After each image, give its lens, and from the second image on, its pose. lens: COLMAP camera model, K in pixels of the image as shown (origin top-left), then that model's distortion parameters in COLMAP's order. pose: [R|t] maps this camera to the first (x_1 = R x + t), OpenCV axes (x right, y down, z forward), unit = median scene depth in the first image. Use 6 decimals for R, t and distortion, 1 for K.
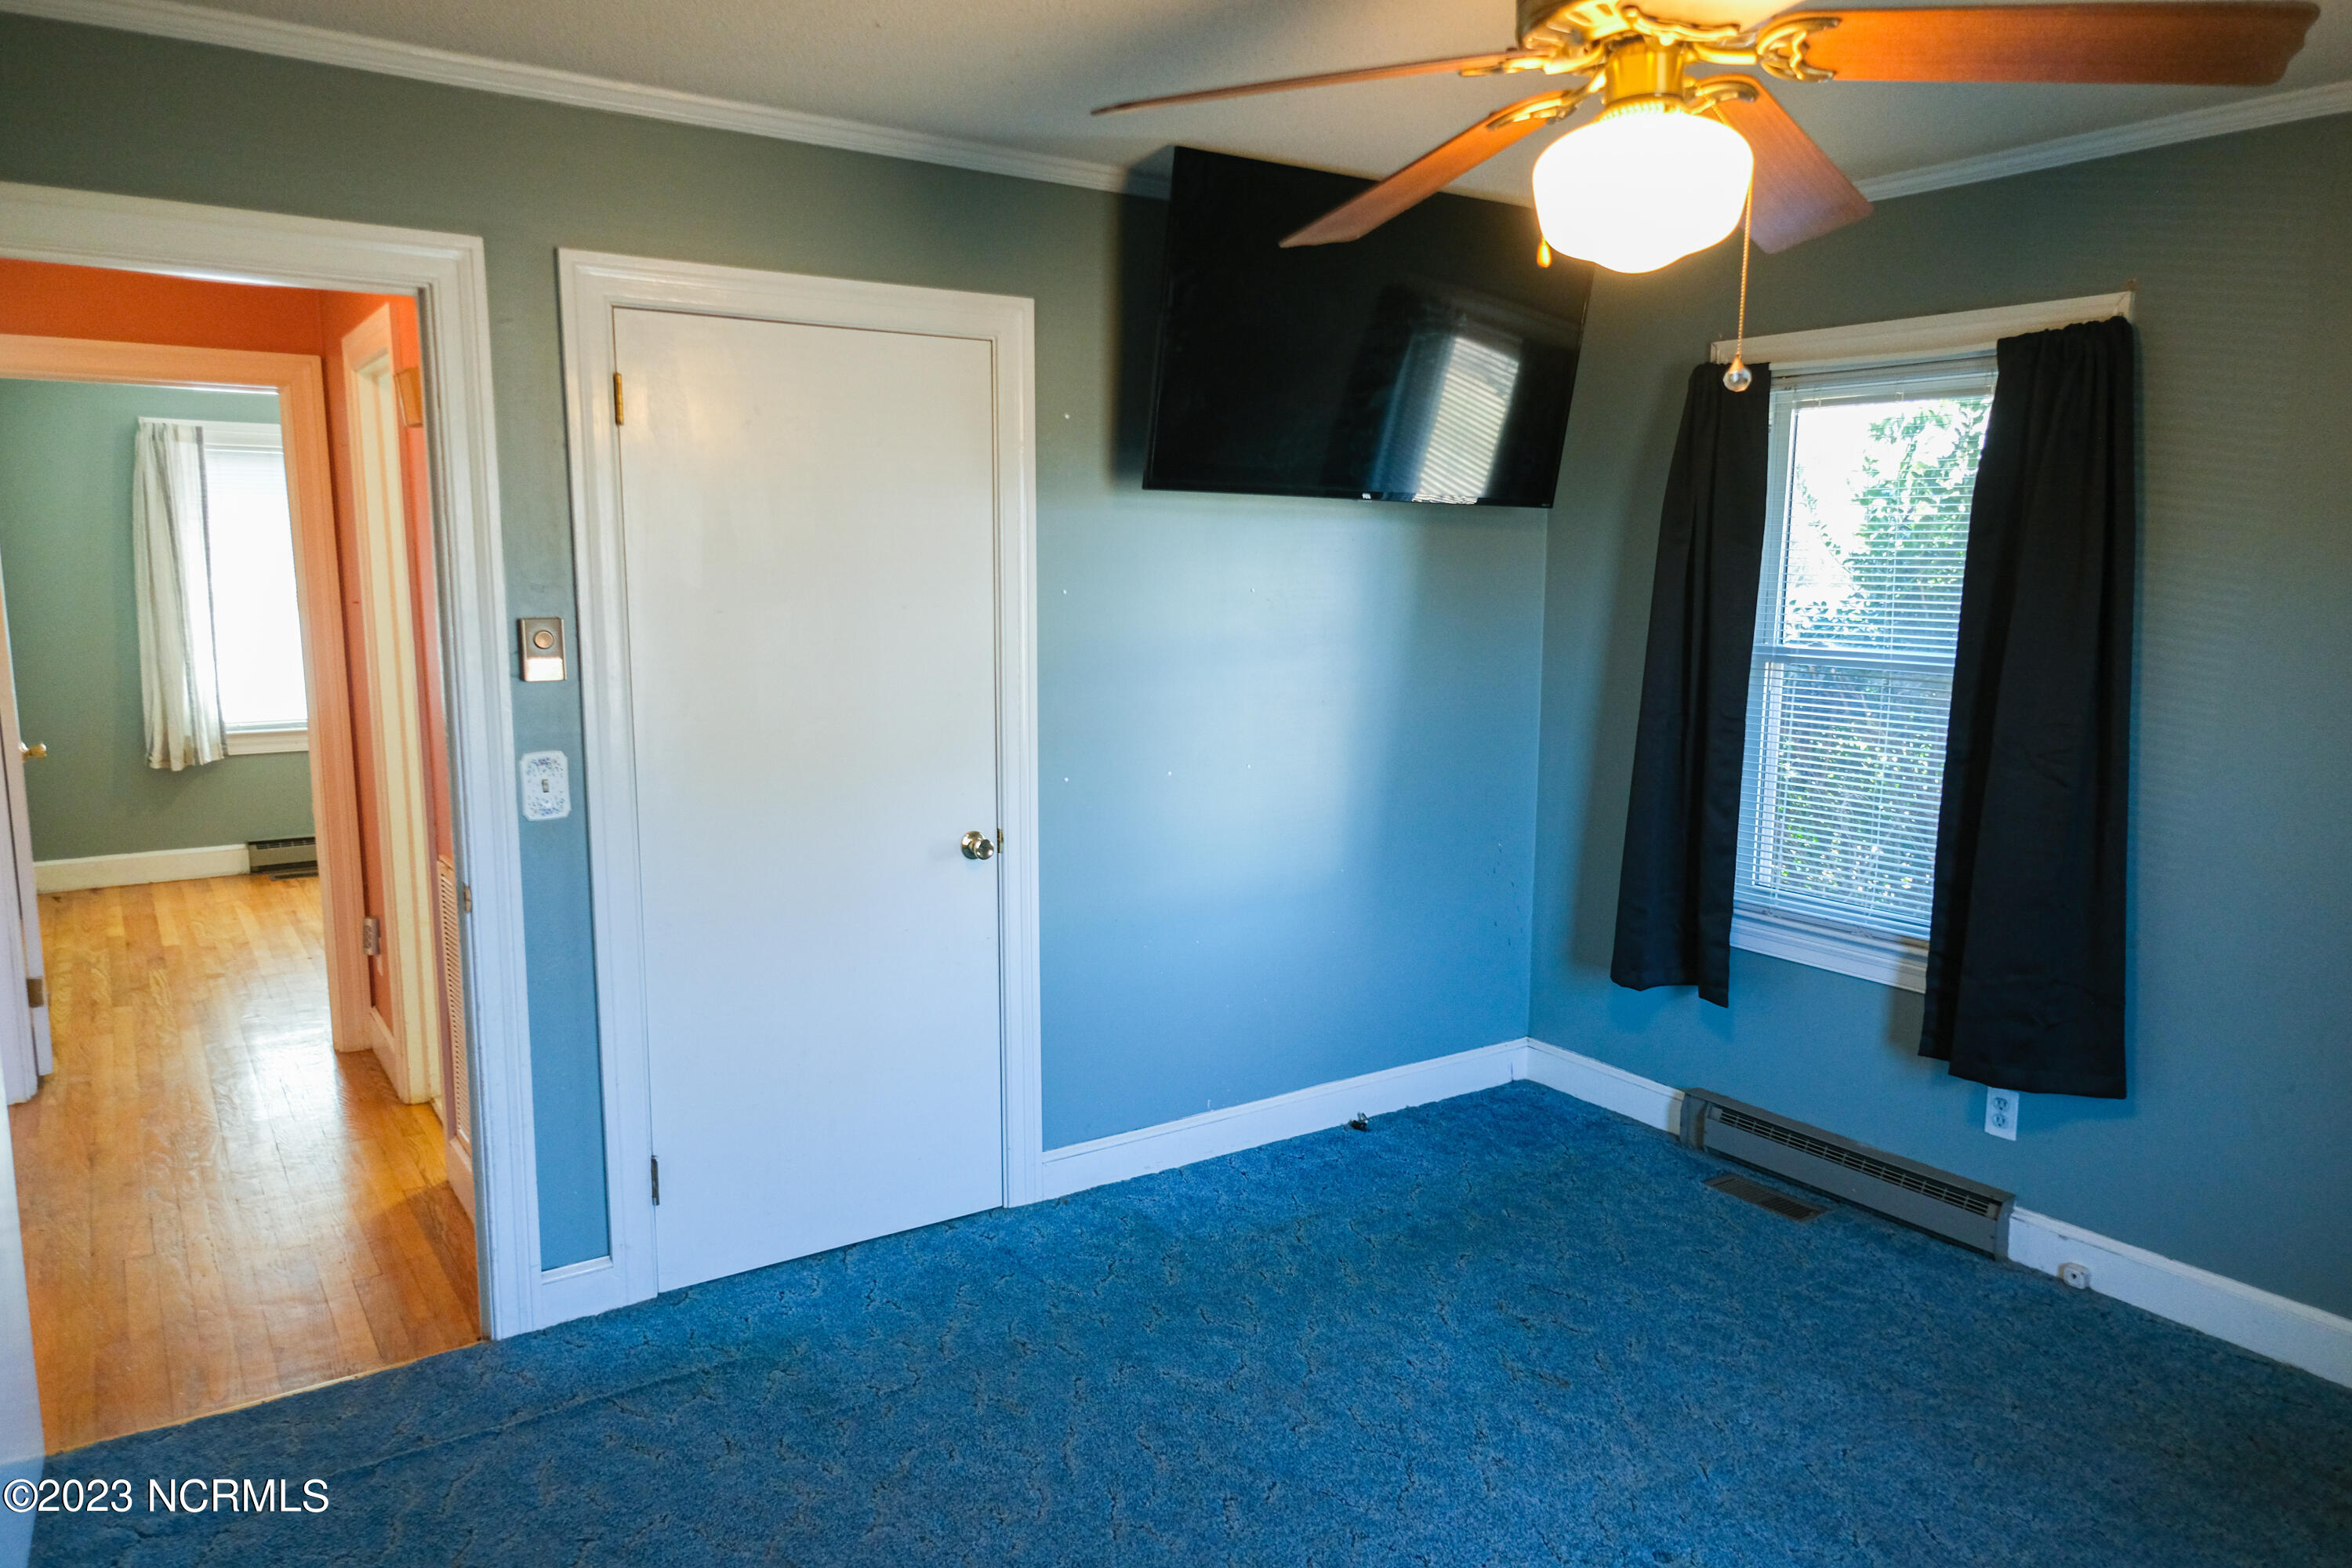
lens RADIAL K [[1592.8, 0, 1180.0], [0, 1592.8, 783.5], [0, 0, 1]] dist [0.009509, 0.019931]
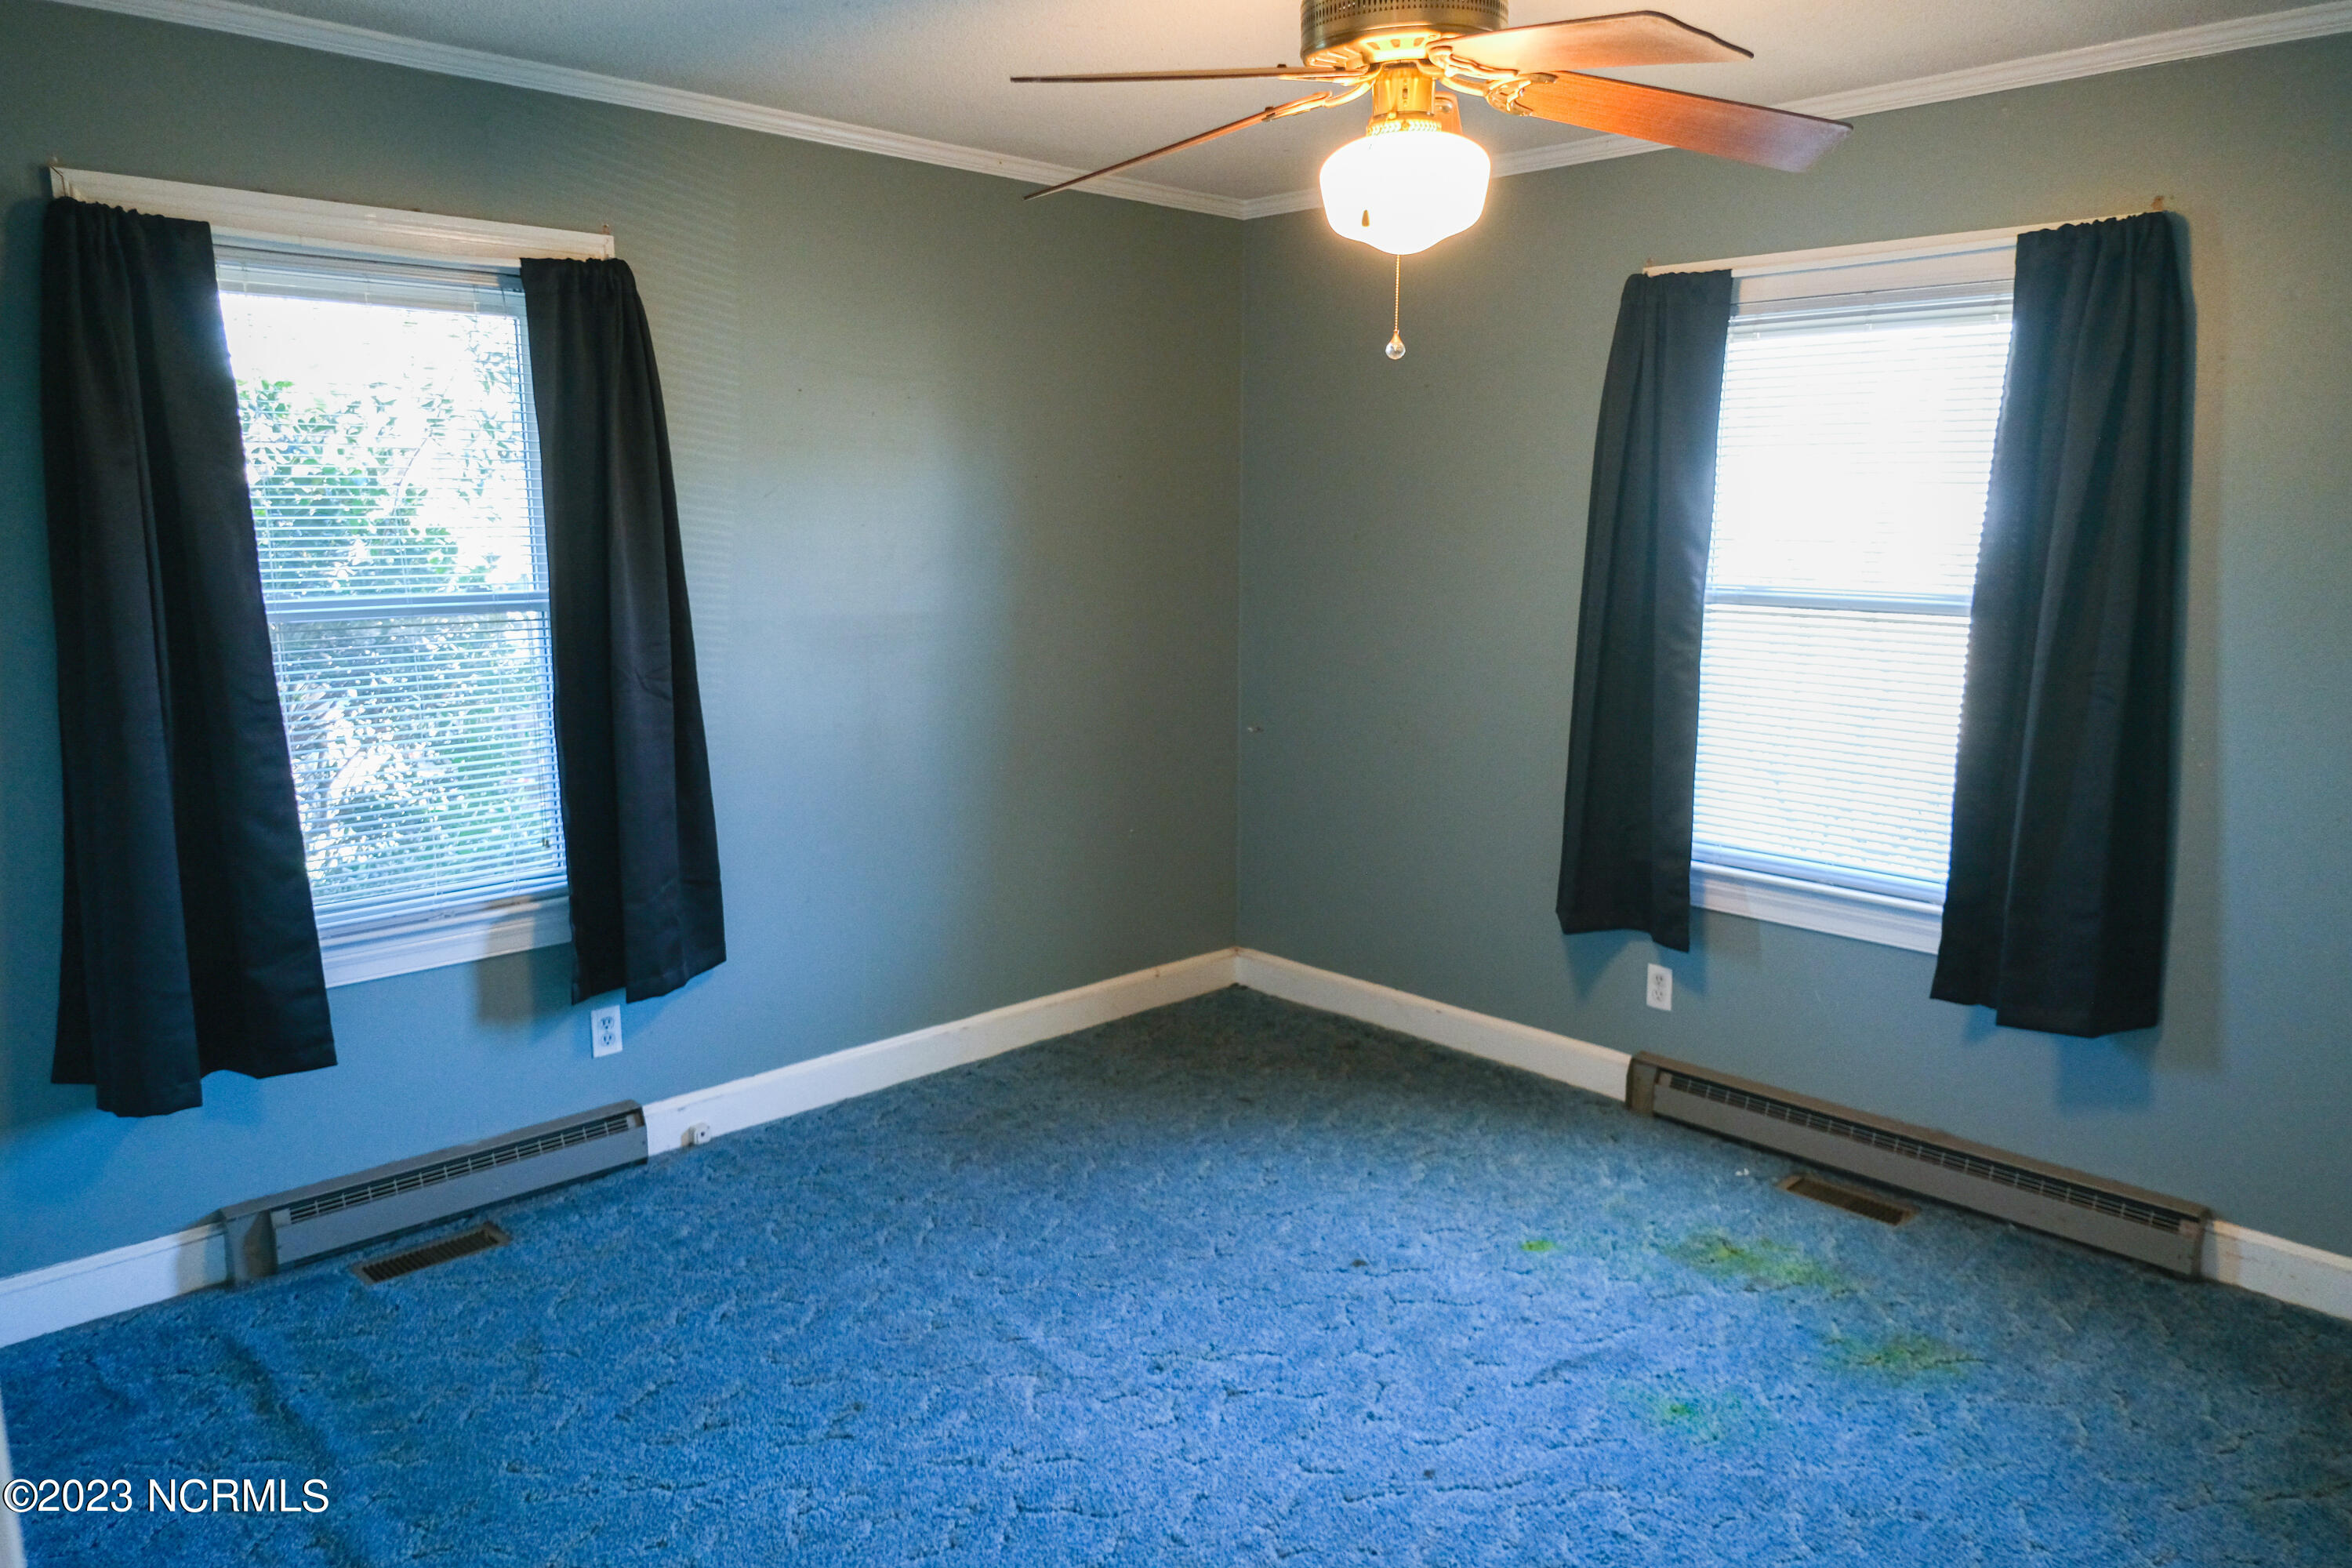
lens RADIAL K [[1592.8, 0, 1180.0], [0, 1592.8, 783.5], [0, 0, 1]] dist [0.009509, 0.019931]
pose [[-0.147448, -0.188123, 0.971014, -0.517792], [0.141367, 0.967657, 0.208939, -0.112761], [-0.978915, 0.168077, -0.116084, 0.750082]]
